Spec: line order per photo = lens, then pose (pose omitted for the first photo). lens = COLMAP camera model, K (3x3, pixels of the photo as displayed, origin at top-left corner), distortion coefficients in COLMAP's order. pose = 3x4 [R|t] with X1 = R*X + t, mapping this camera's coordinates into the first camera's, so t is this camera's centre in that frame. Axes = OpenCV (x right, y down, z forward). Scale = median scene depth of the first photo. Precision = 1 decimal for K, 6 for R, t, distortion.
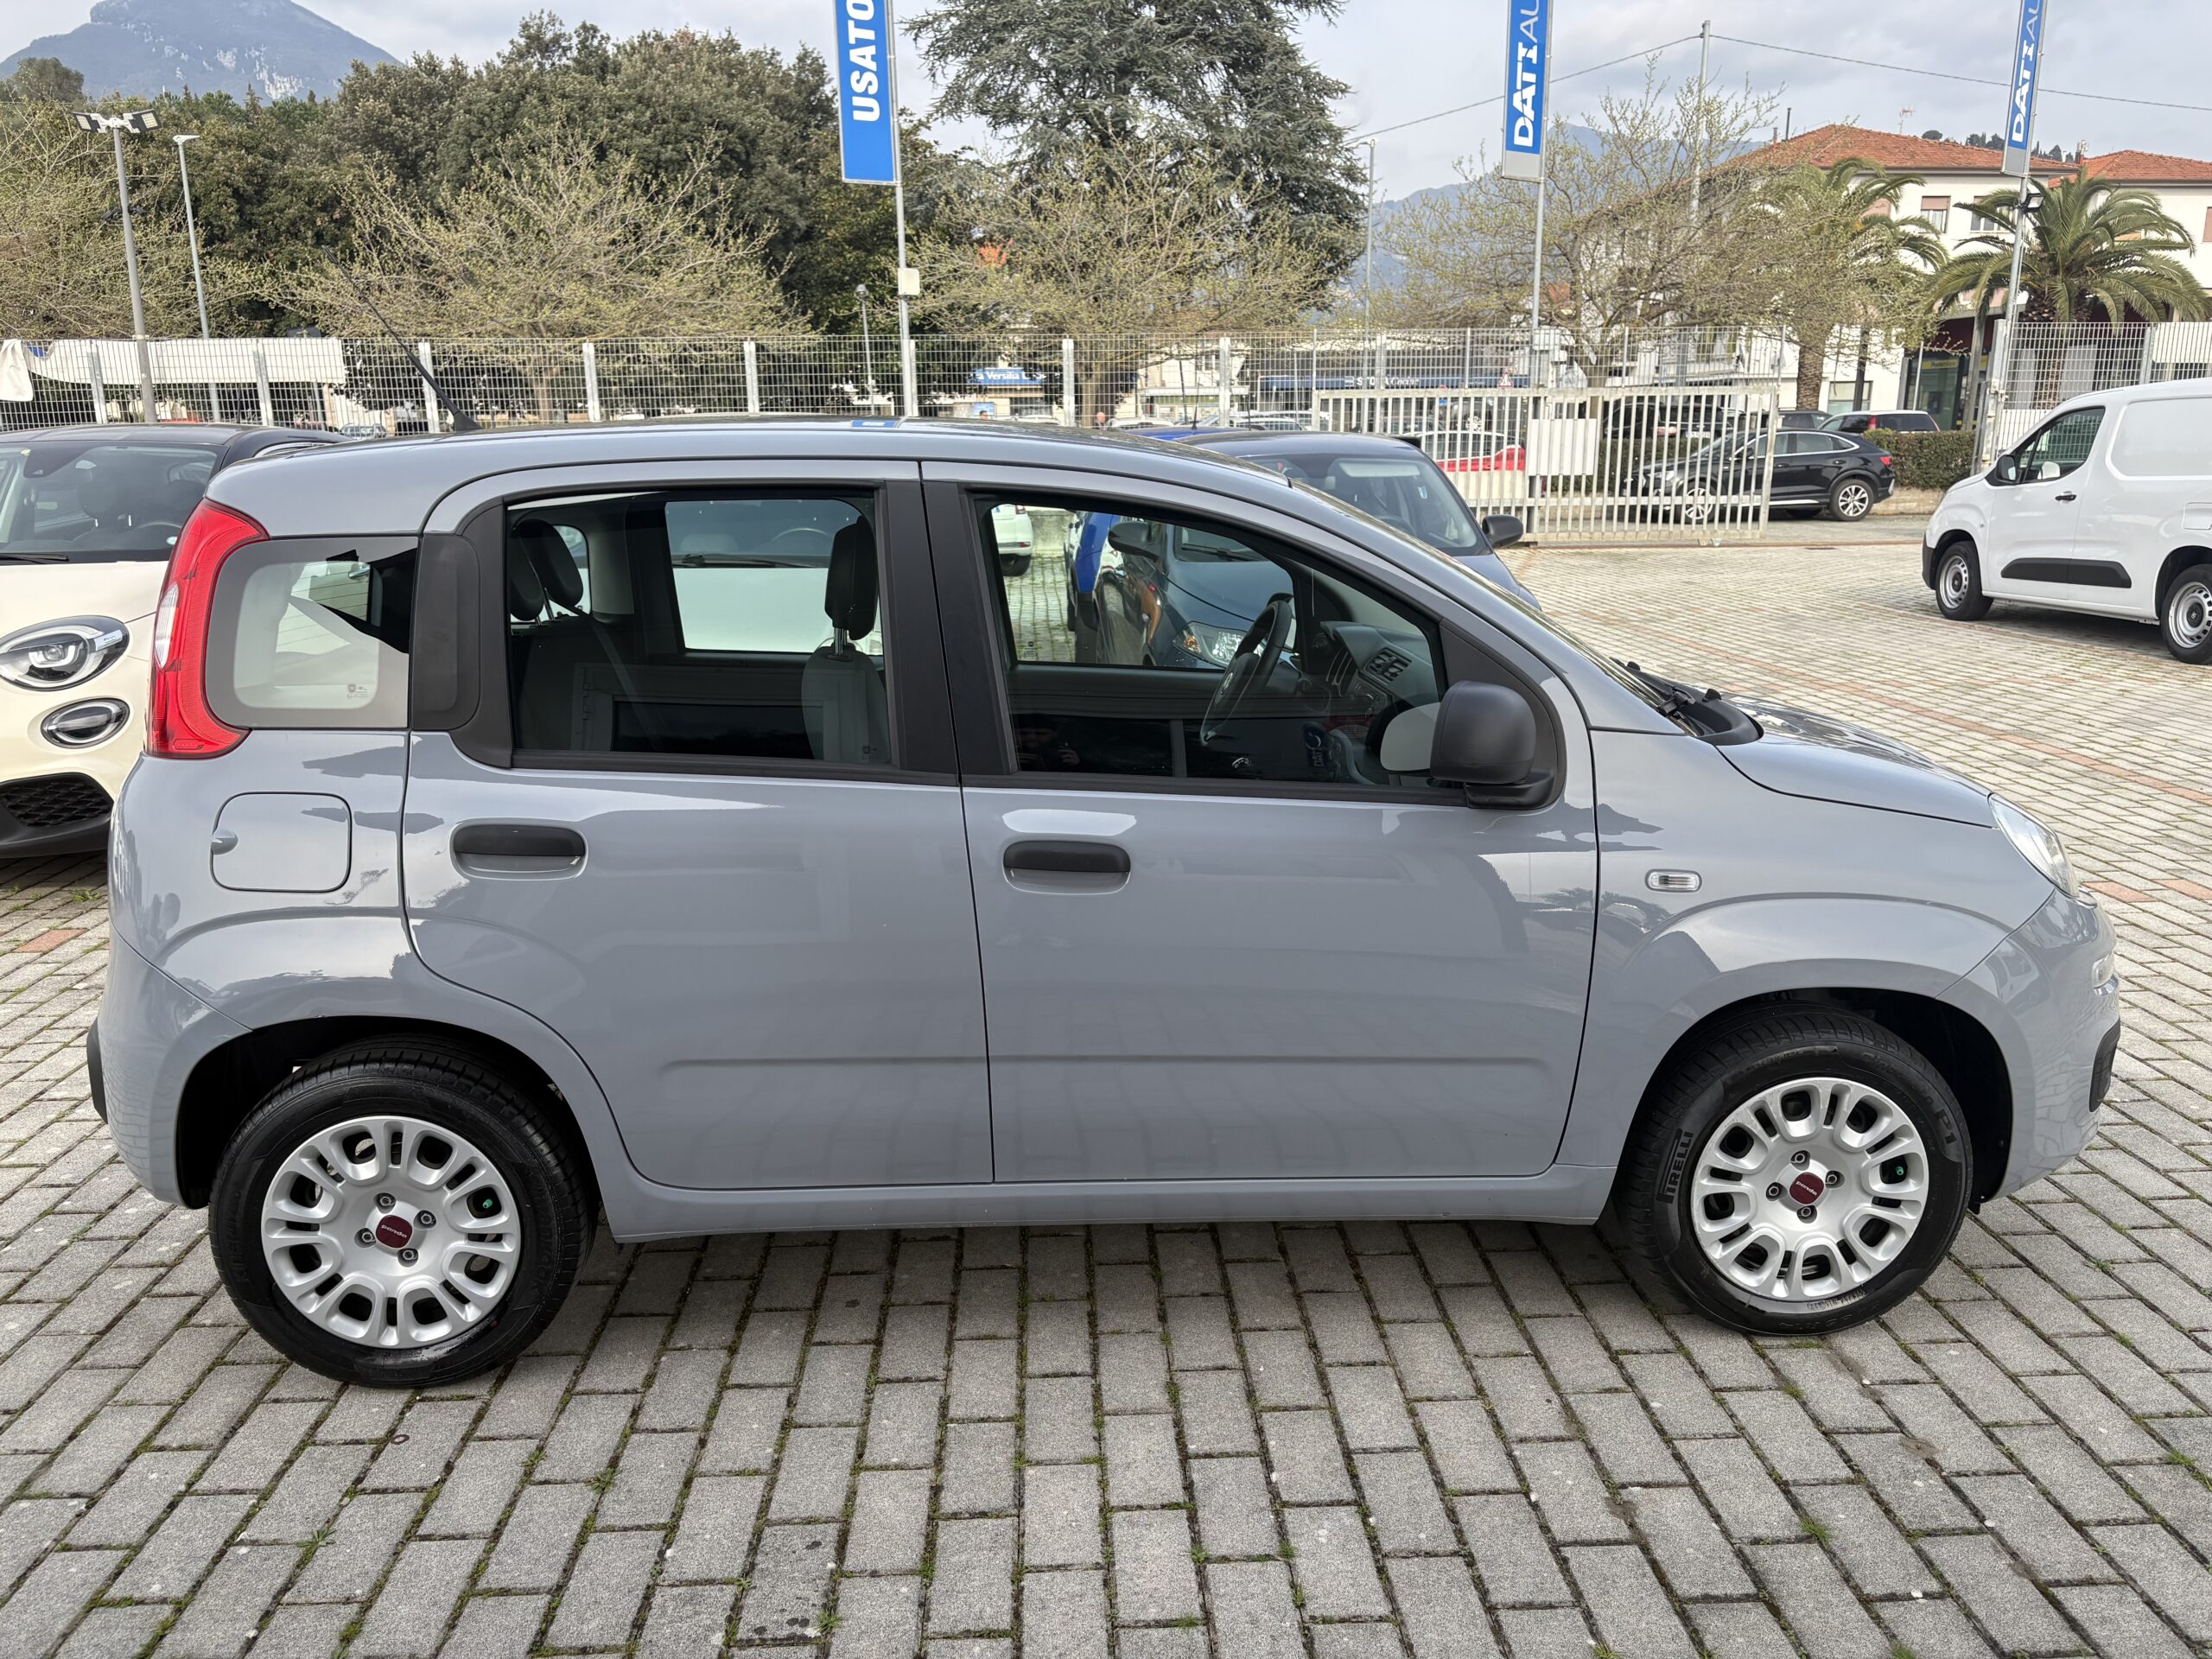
lens RADIAL K [[1674.5, 0, 1106.6], [0, 1674.5, 848.6], [0, 0, 1]] dist [0.057626, -0.048224]
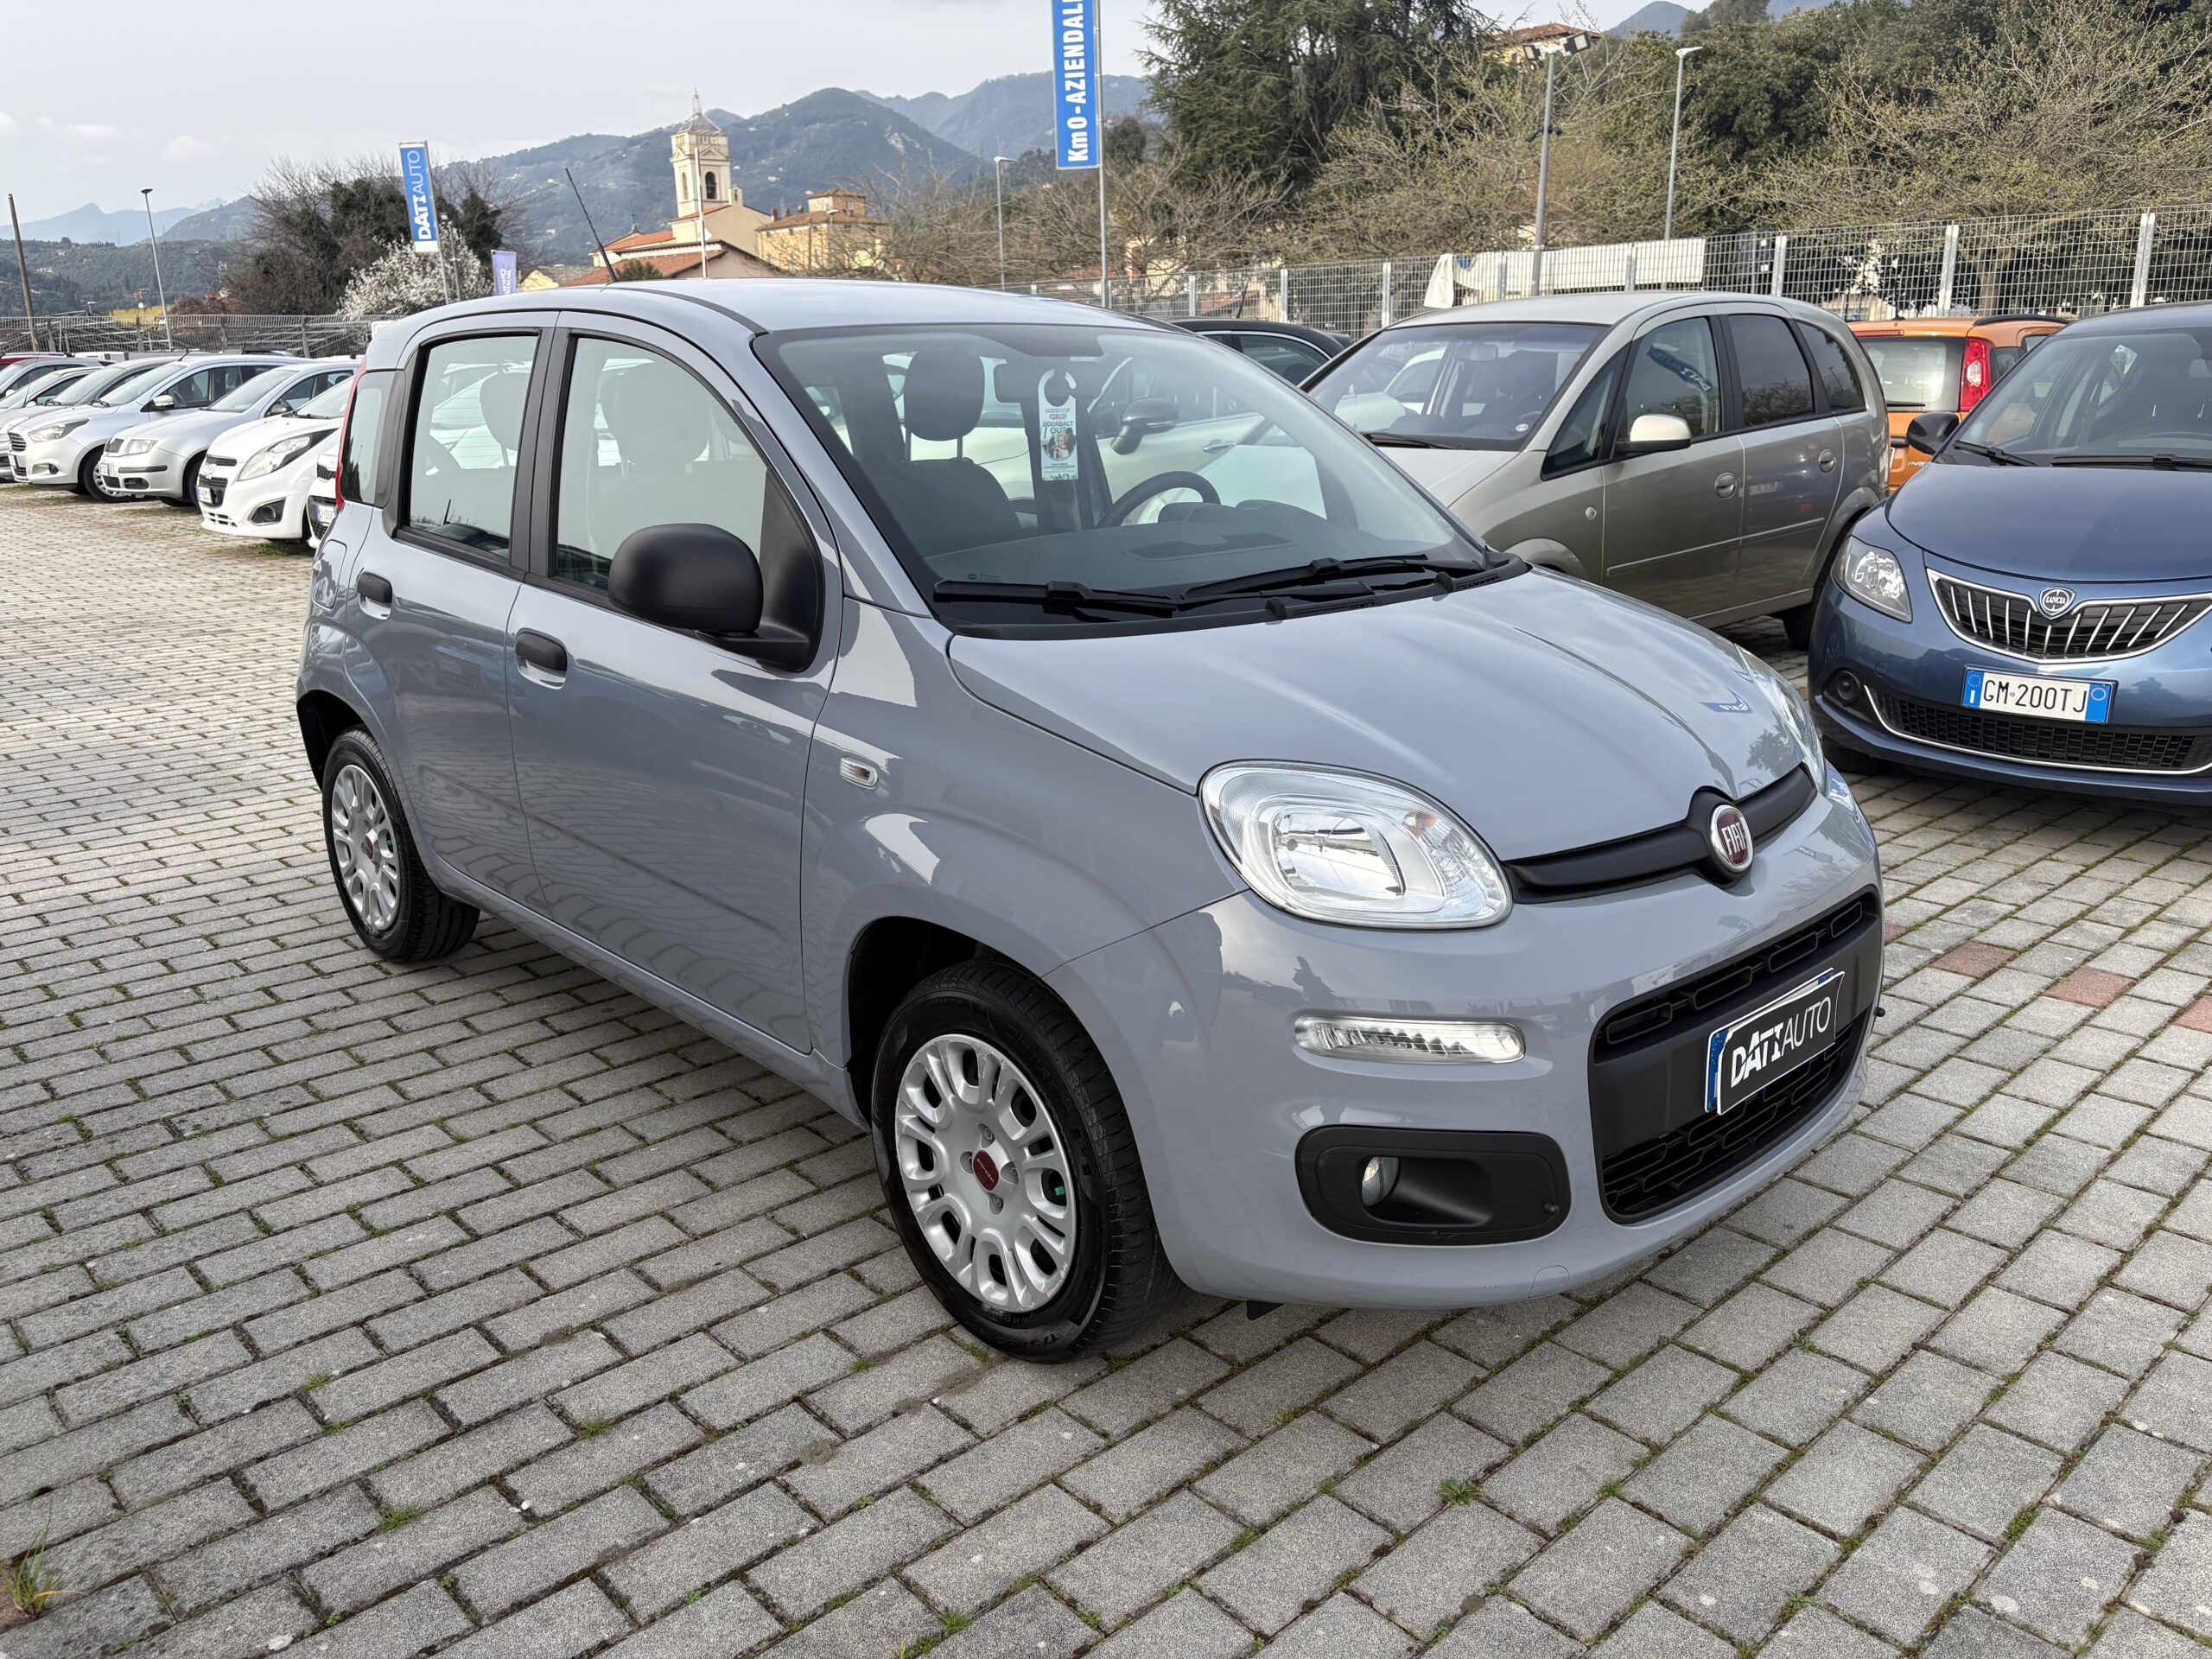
lens RADIAL K [[1706.8, 0, 1106.0], [0, 1706.8, 829.5], [0, 0, 1]] dist [0.068587, -0.093358]
pose [[0.638538, 0.207192, -0.741175, 1.073935], [-0.180494, 0.976534, 0.117486, -0.076739], [0.748125, 0.058758, 0.660951, 0.483161]]
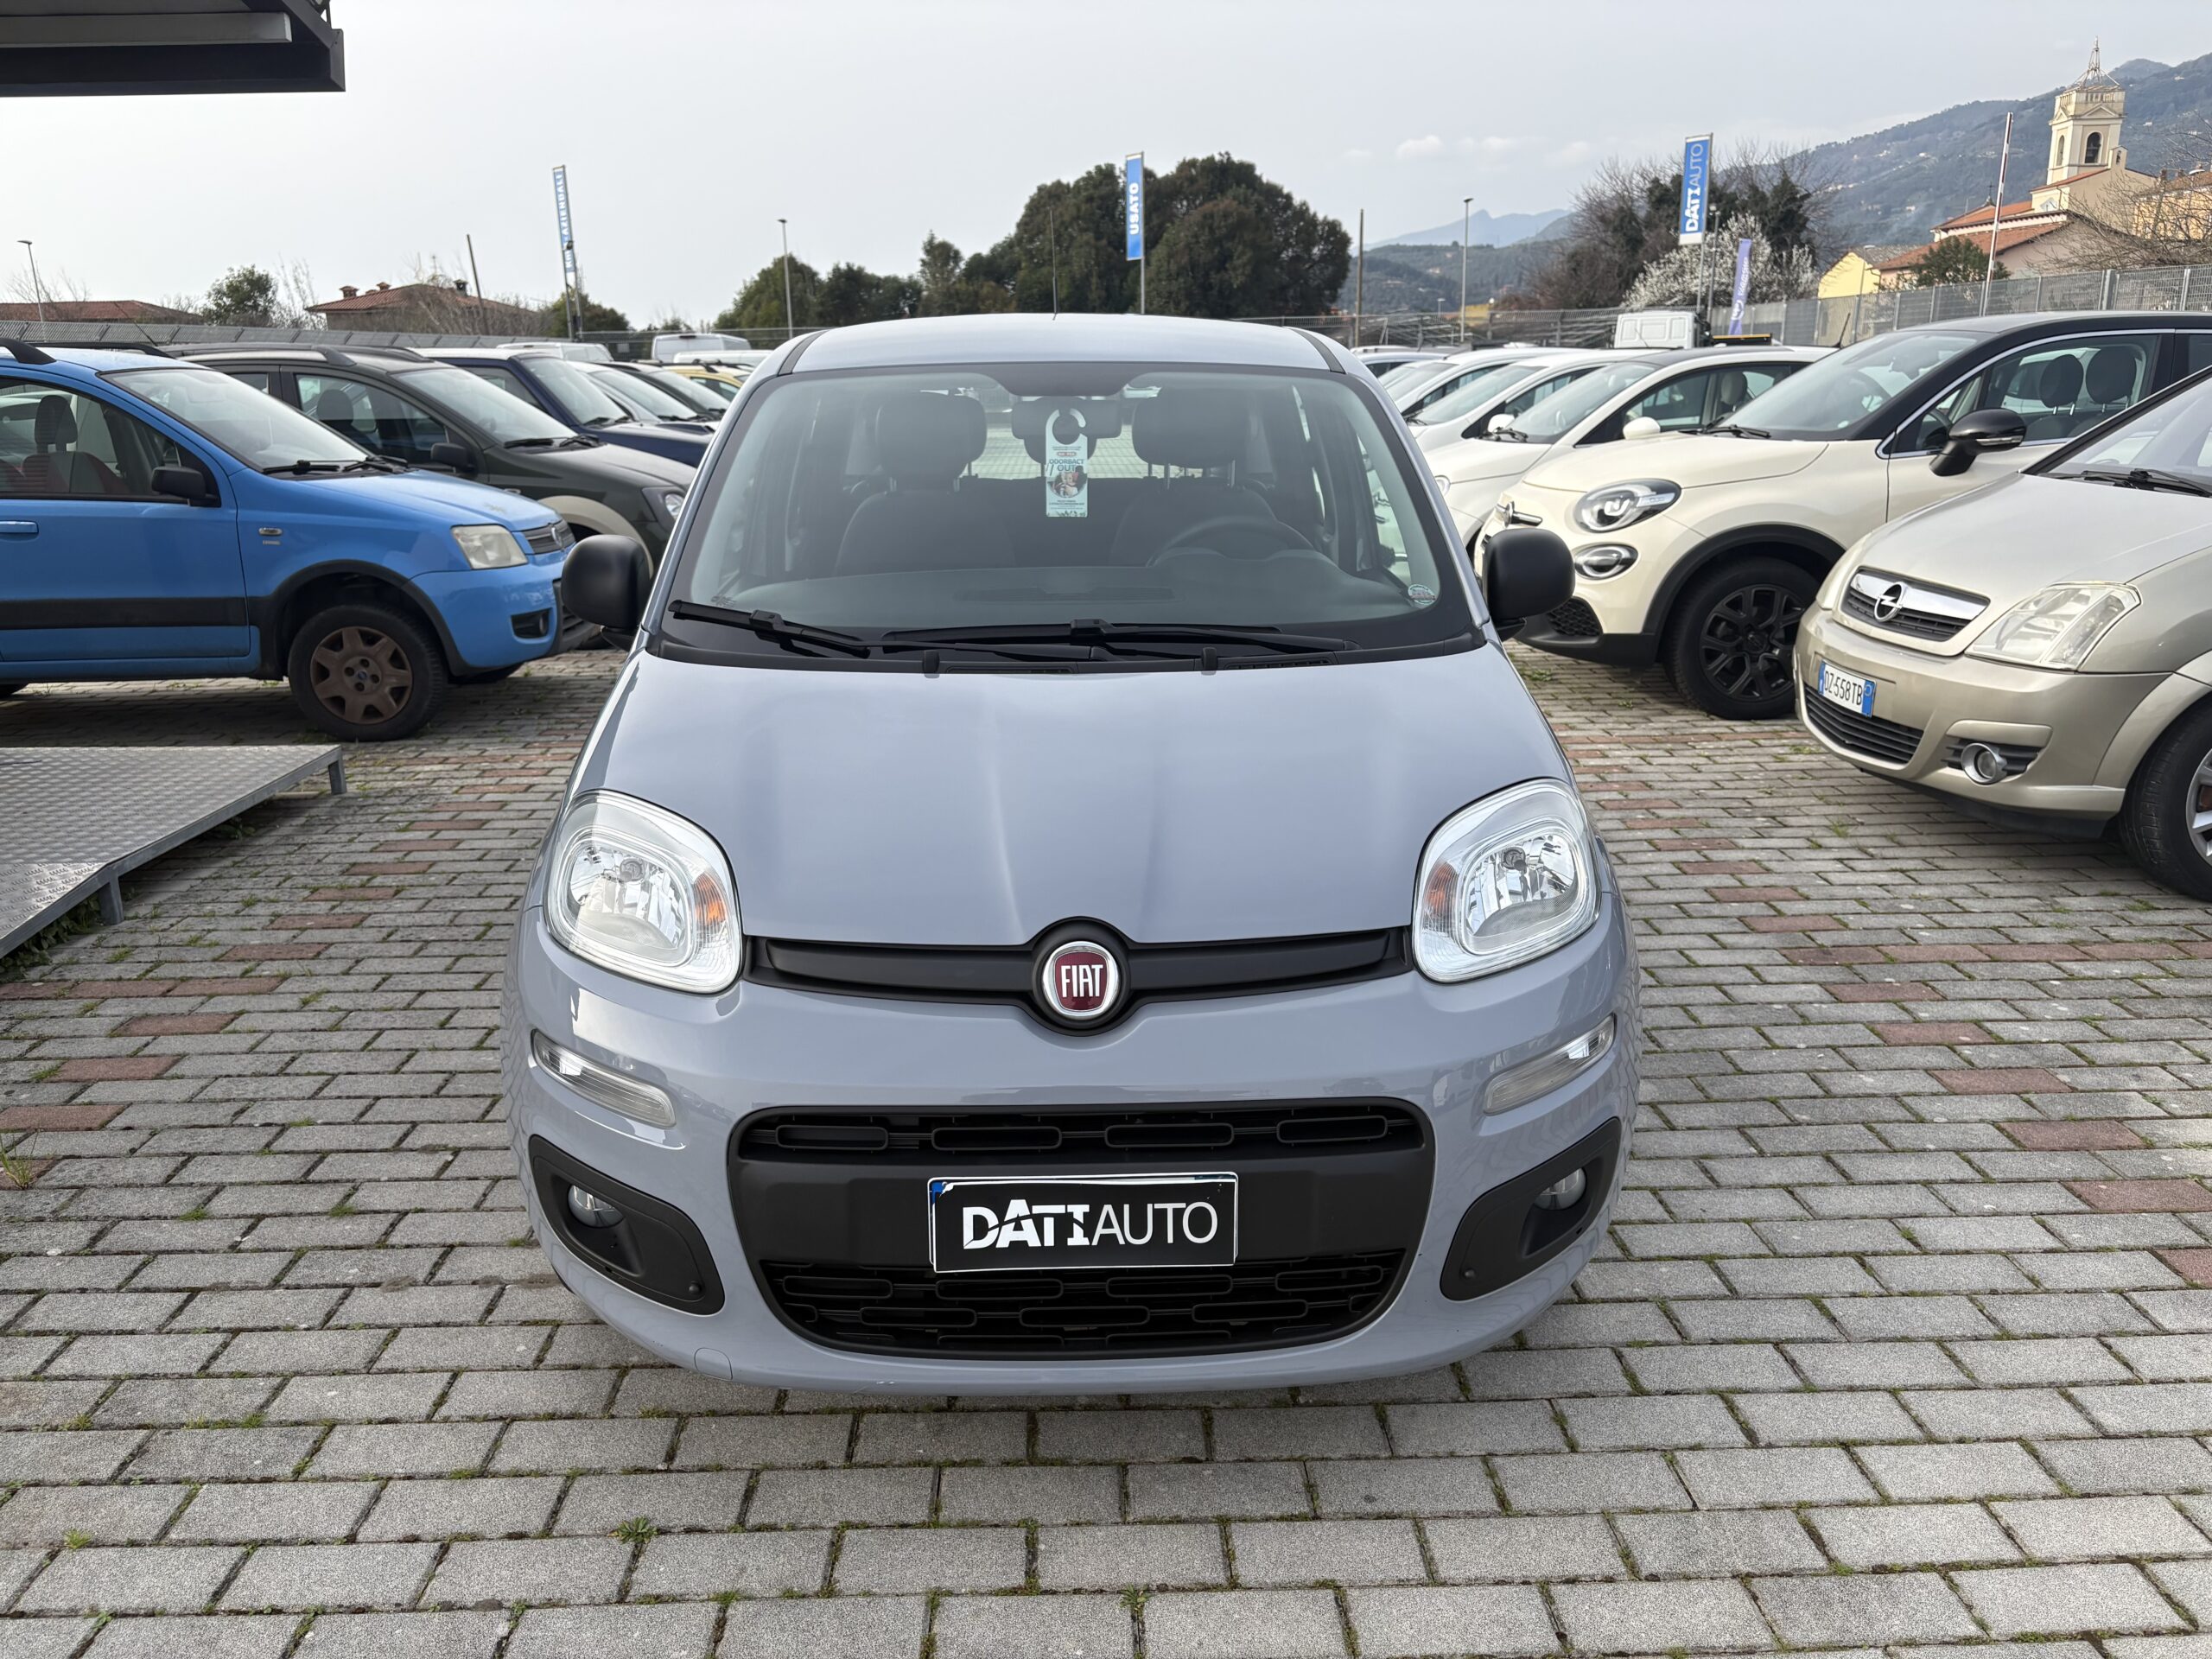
lens RADIAL K [[1681.5, 0, 1102.8], [0, 1681.5, 842.7], [0, 0, 1]] dist [0.077720, -0.098044]
pose [[-0.042567, 0.283639, -0.957986, 1.092477], [-0.223886, 0.931762, 0.285823, -0.093173], [0.973685, 0.226647, 0.023841, 0.541899]]
